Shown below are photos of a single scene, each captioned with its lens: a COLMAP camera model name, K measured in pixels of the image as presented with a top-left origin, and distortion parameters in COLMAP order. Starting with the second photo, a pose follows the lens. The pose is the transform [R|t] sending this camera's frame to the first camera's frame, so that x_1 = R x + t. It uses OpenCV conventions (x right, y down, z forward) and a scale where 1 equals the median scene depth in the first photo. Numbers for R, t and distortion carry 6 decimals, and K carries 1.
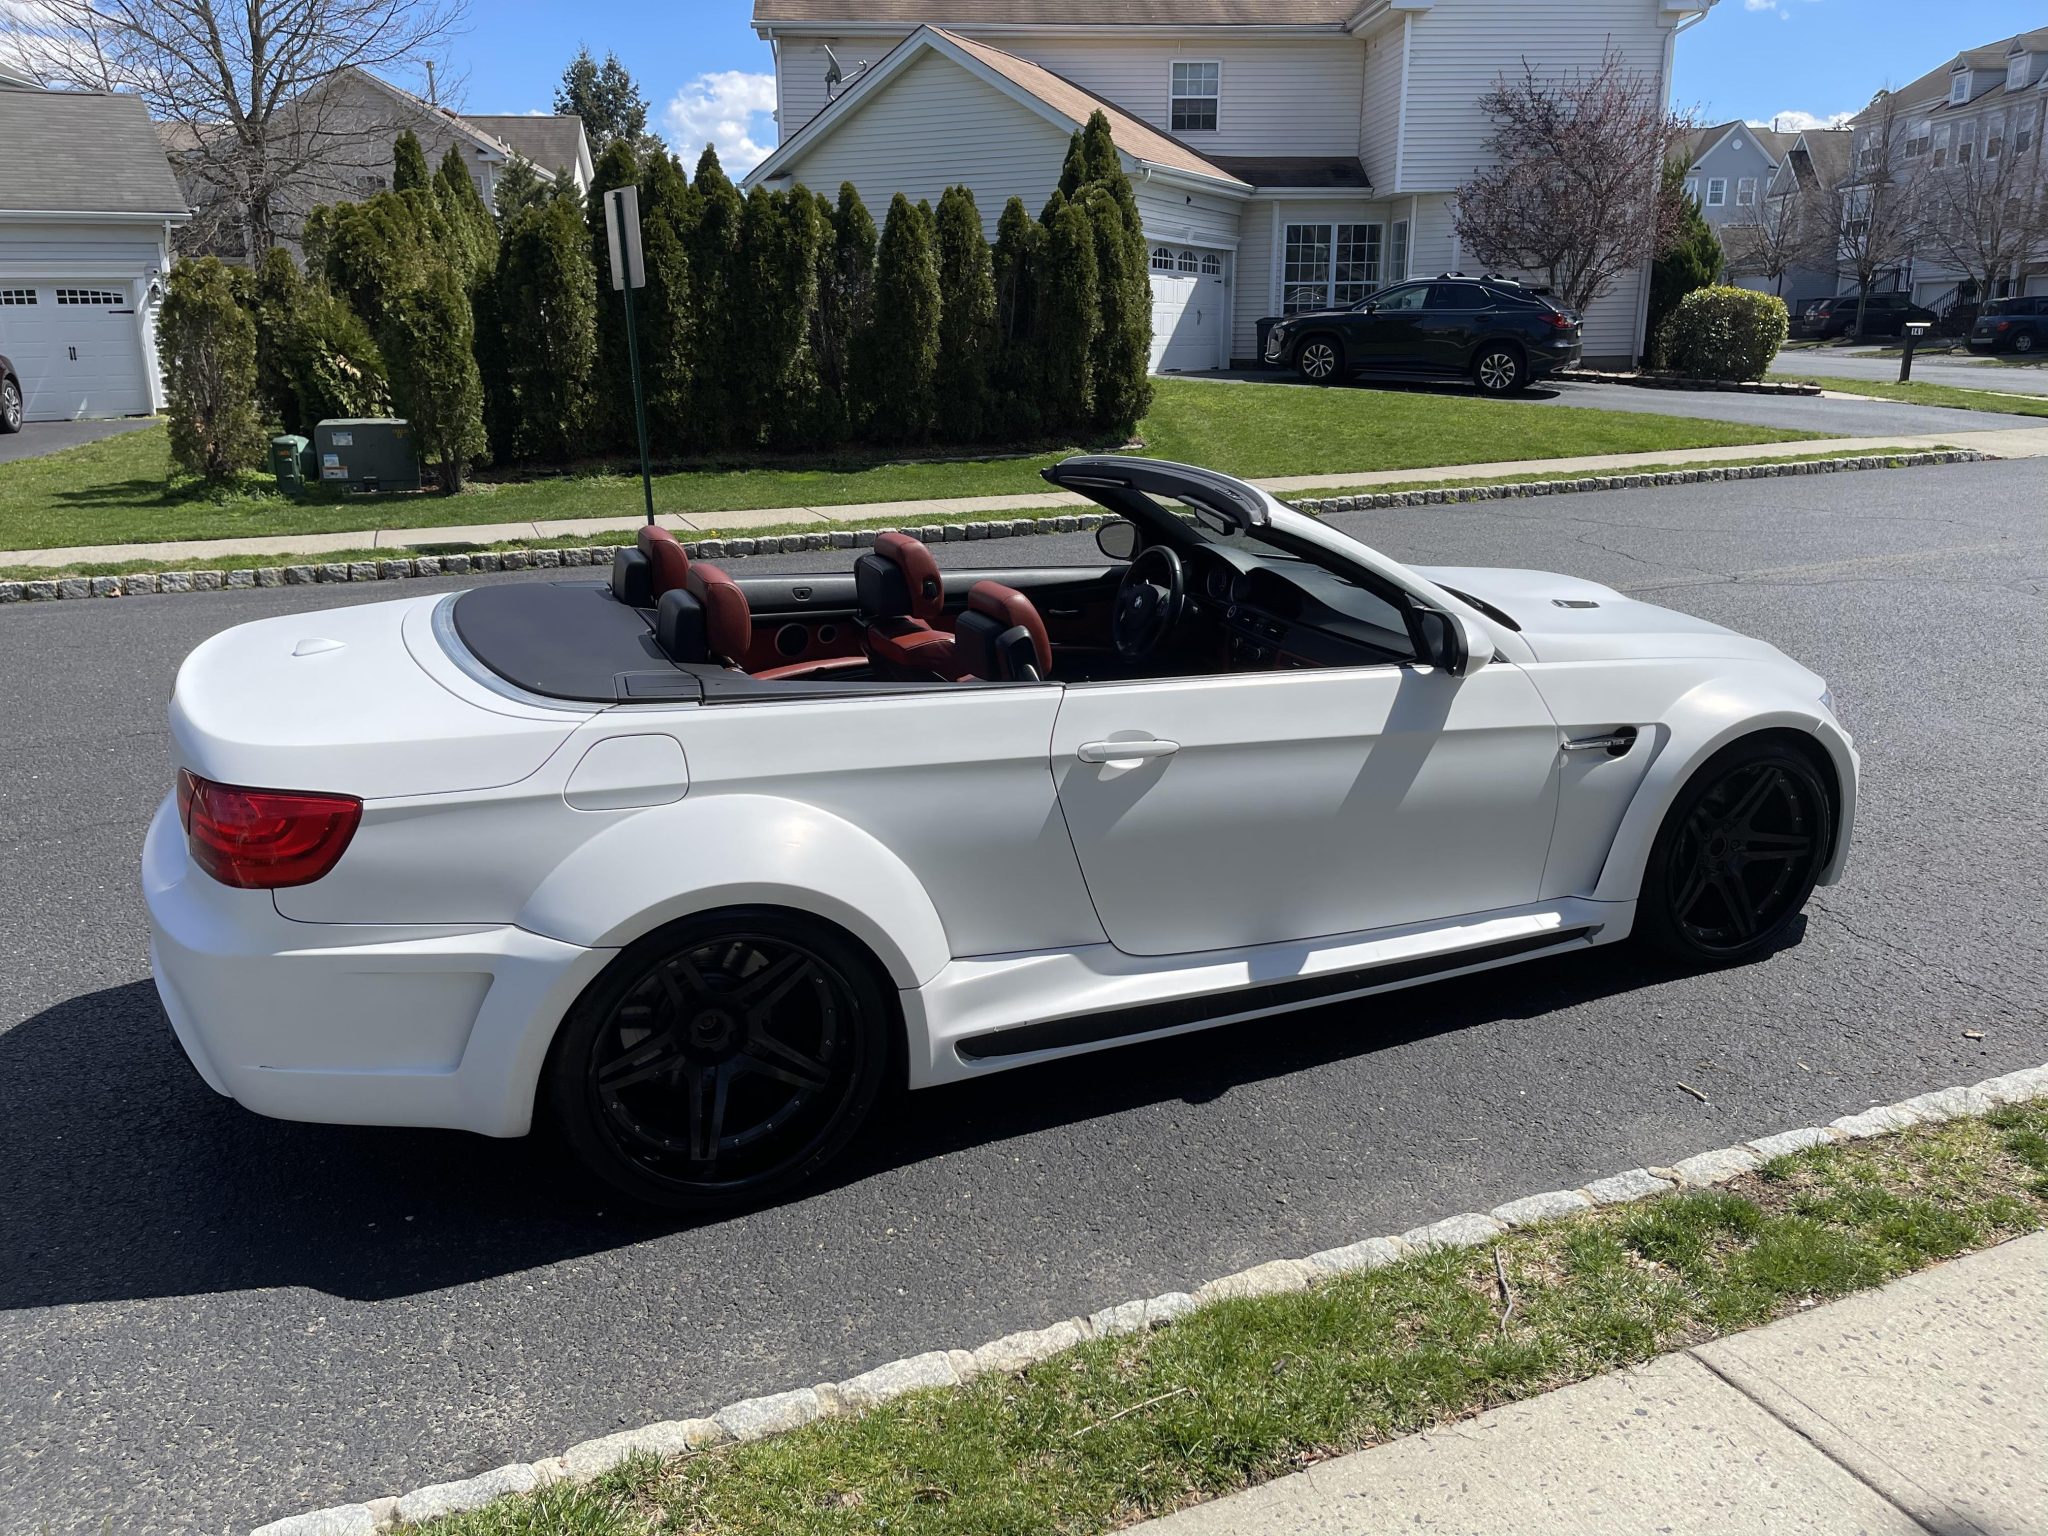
lens RADIAL K [[1542.4, 0, 1021.0], [0, 1542.4, 771.5], [0, 0, 1]] dist [0.075169, -0.100618]
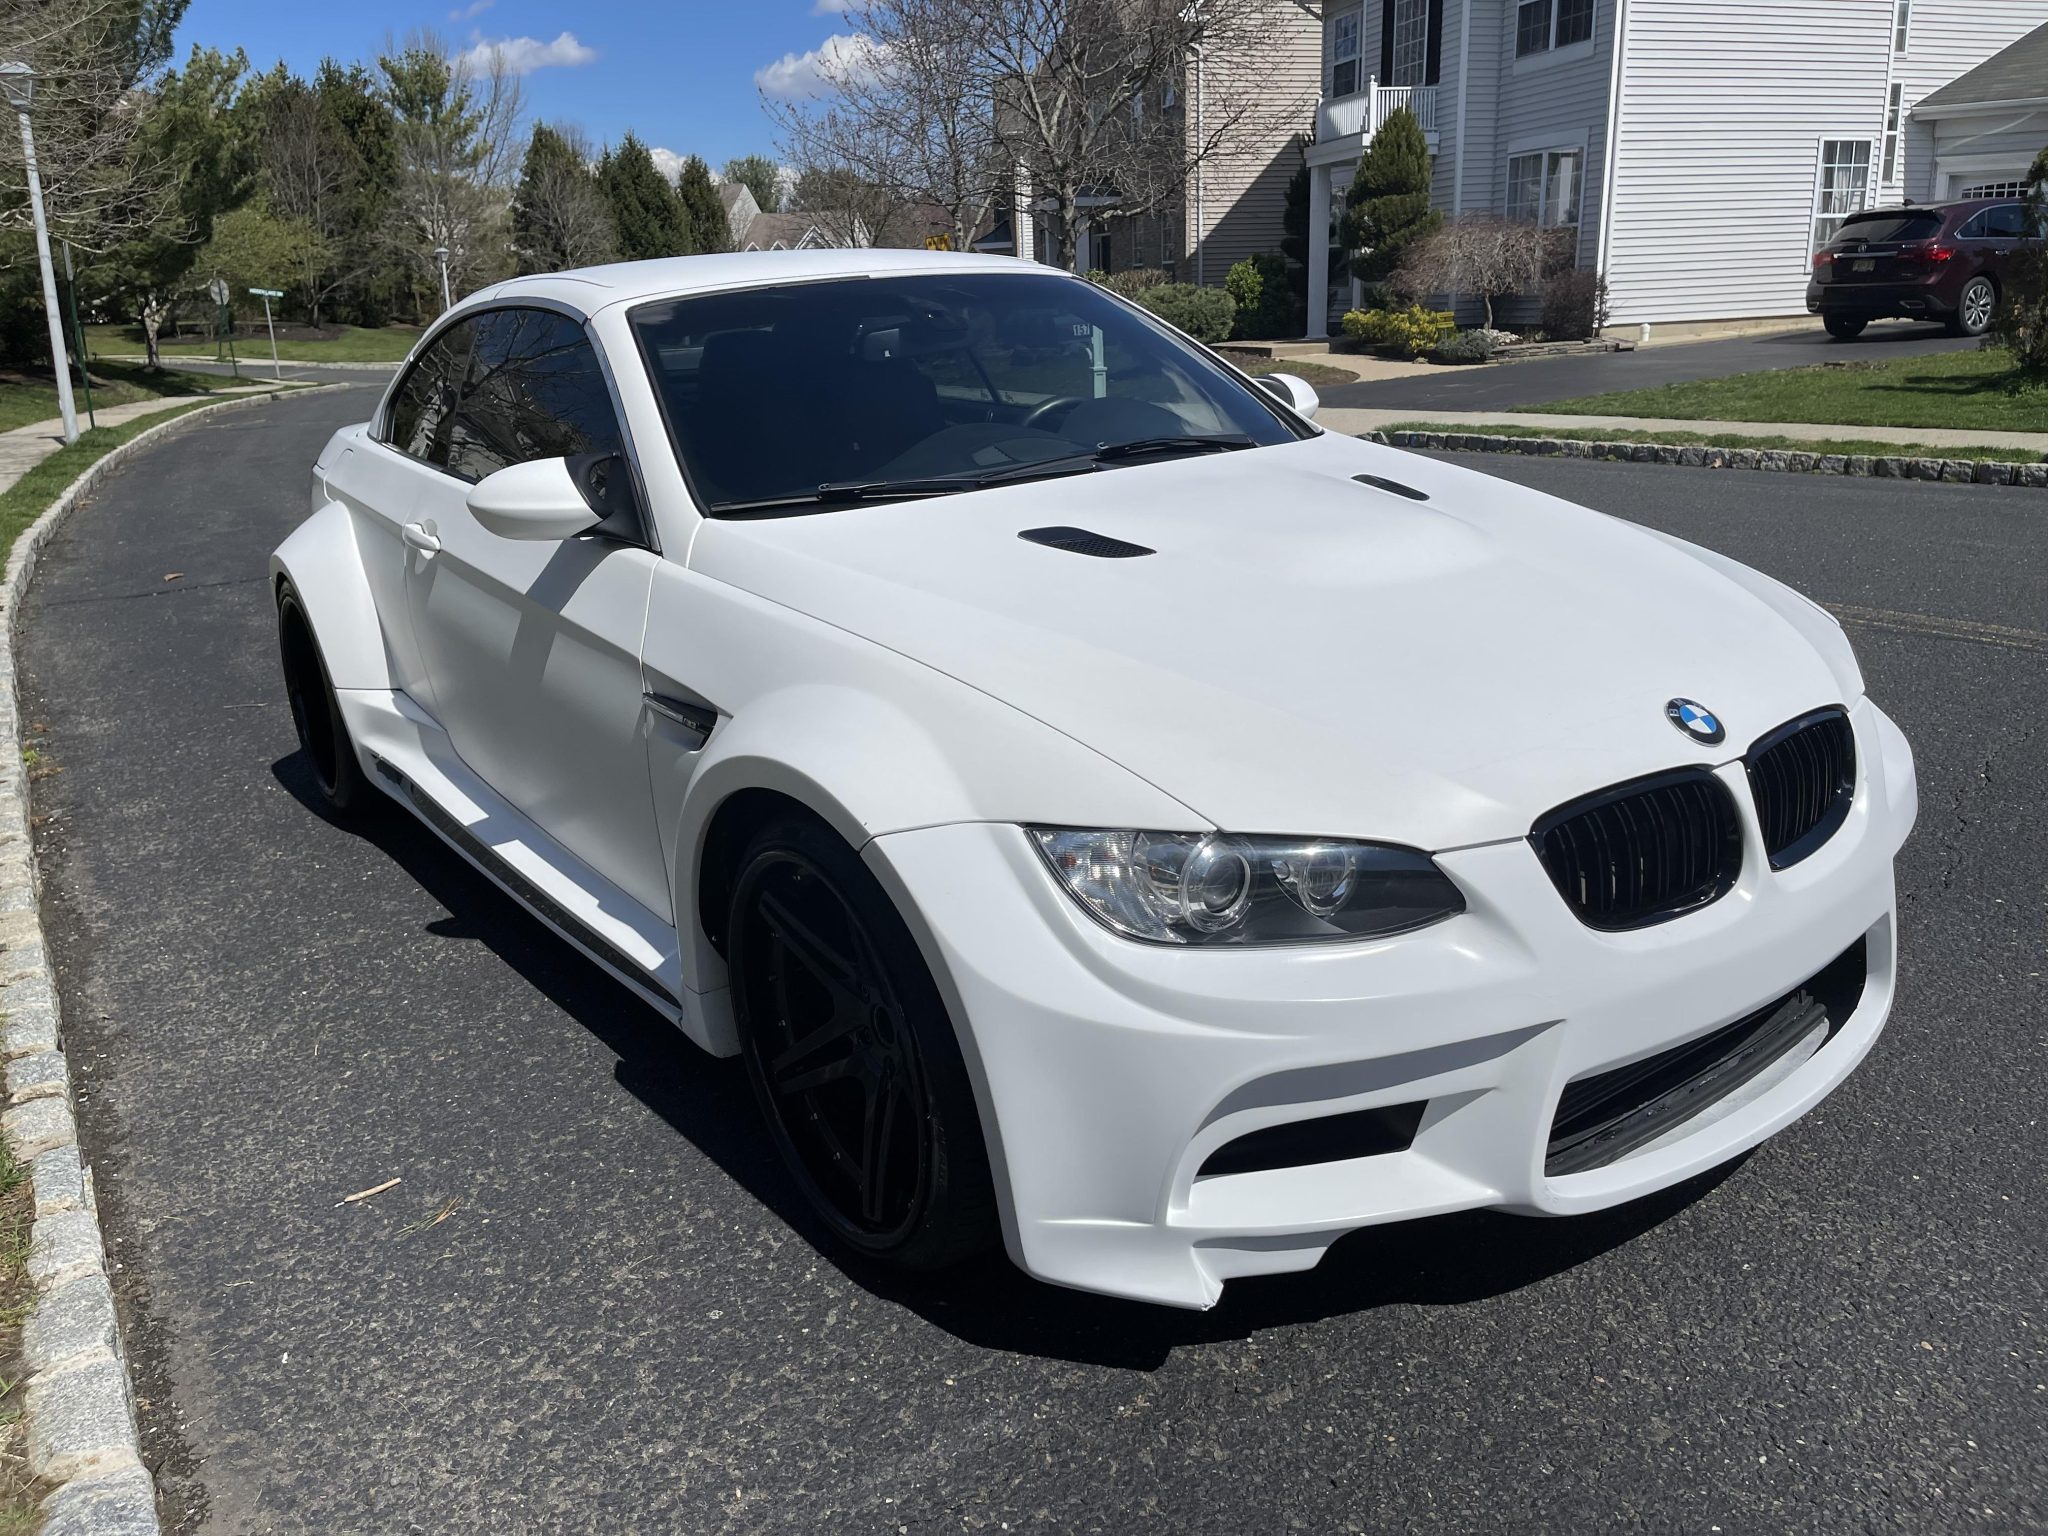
lens RADIAL K [[1542.4, 0, 1042.4], [0, 1542.4, 752.1], [0, 0, 1]] dist [0.075169, -0.100618]
pose [[0.219525, 0.273927, -0.936361, 0.307084], [-0.232693, 0.946775, 0.222419, -0.054349], [0.947450, 0.169058, 0.271582, 0.302922]]
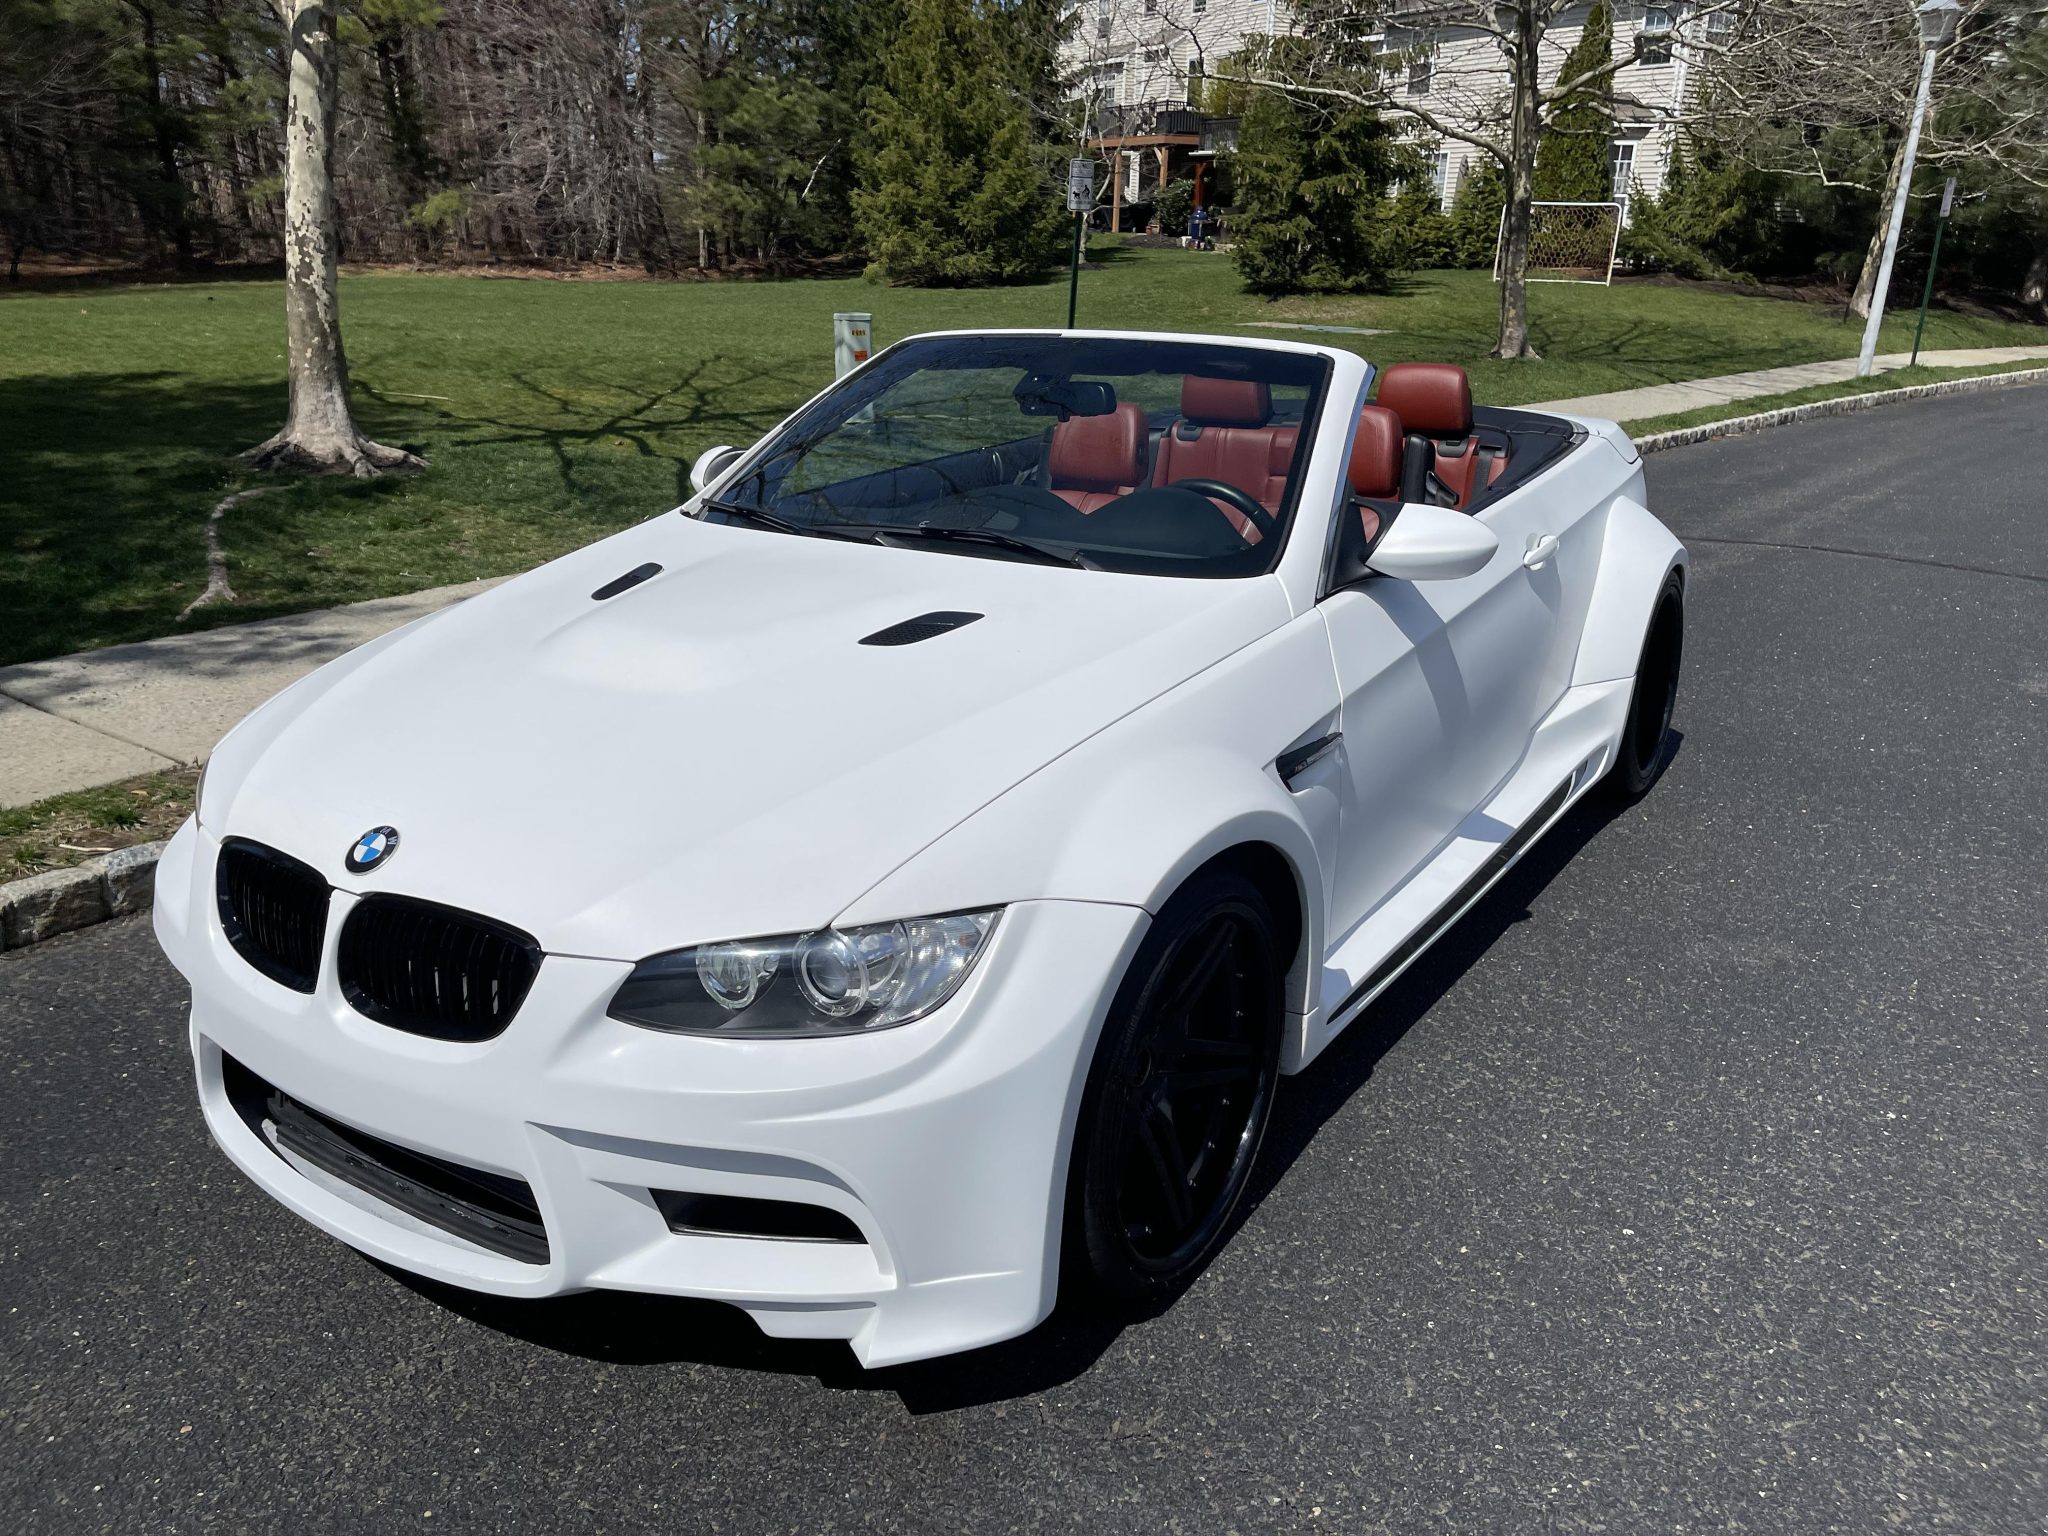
lens RADIAL K [[1542.4, 0, 1009.0], [0, 1542.4, 777.0], [0, 0, 1]] dist [0.075169, -0.100618]
pose [[-0.832080, 0.175357, -0.526207, 0.204214], [-0.165910, 0.826583, 0.537806, -0.145707], [0.529261, 0.534800, -0.658689, 0.549574]]
